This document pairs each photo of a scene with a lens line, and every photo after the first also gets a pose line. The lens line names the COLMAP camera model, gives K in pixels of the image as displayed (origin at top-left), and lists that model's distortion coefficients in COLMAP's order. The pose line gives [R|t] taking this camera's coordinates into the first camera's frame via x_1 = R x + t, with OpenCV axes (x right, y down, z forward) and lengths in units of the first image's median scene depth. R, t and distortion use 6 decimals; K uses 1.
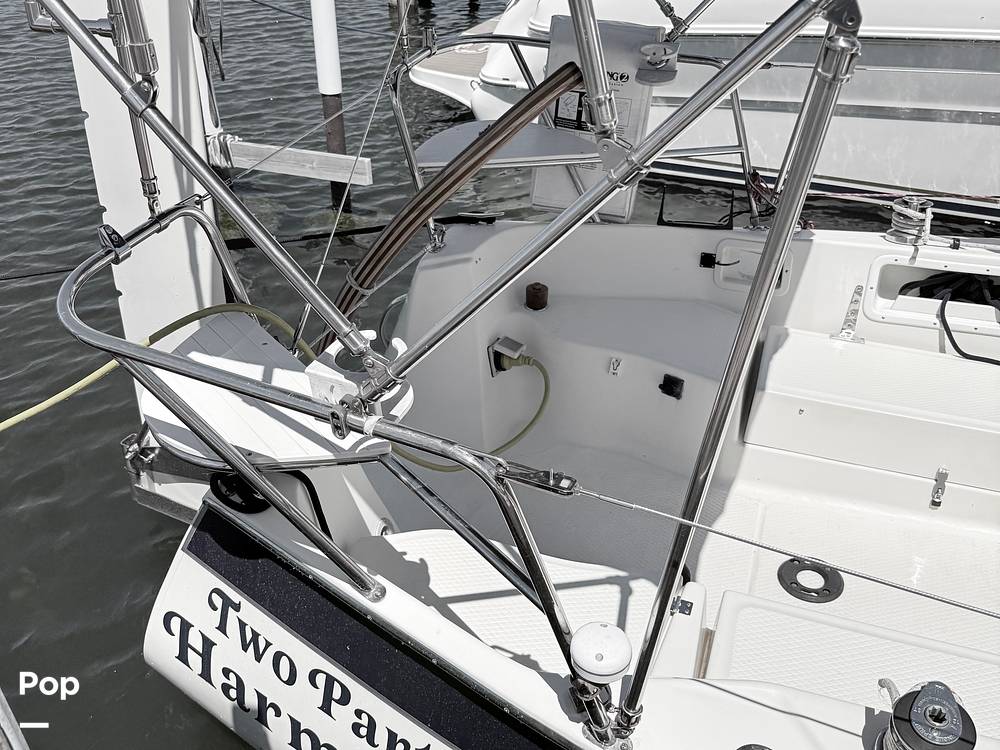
lens RADIAL K [[888.3, 0, 499.7], [0, 888.3, 372.8], [0, 0, 1]] dist [0.079452, 0.002661]
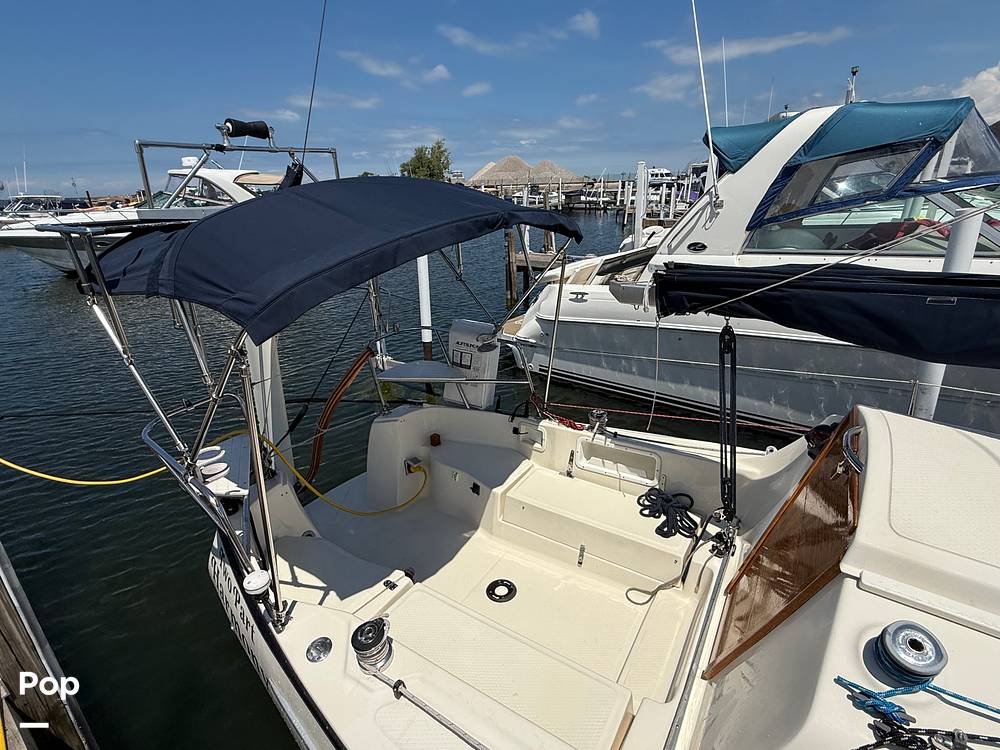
lens RADIAL K [[475.2, 0, 501.9], [0, 475.2, 370.0], [0, 0, 1]] dist [-0.000615, -0.000268]
pose [[0.973186, 0.062856, -0.221266, 0.463293], [-0.111249, 0.970569, -0.213586, -0.023063], [0.201329, 0.232474, 0.951537, -0.119533]]
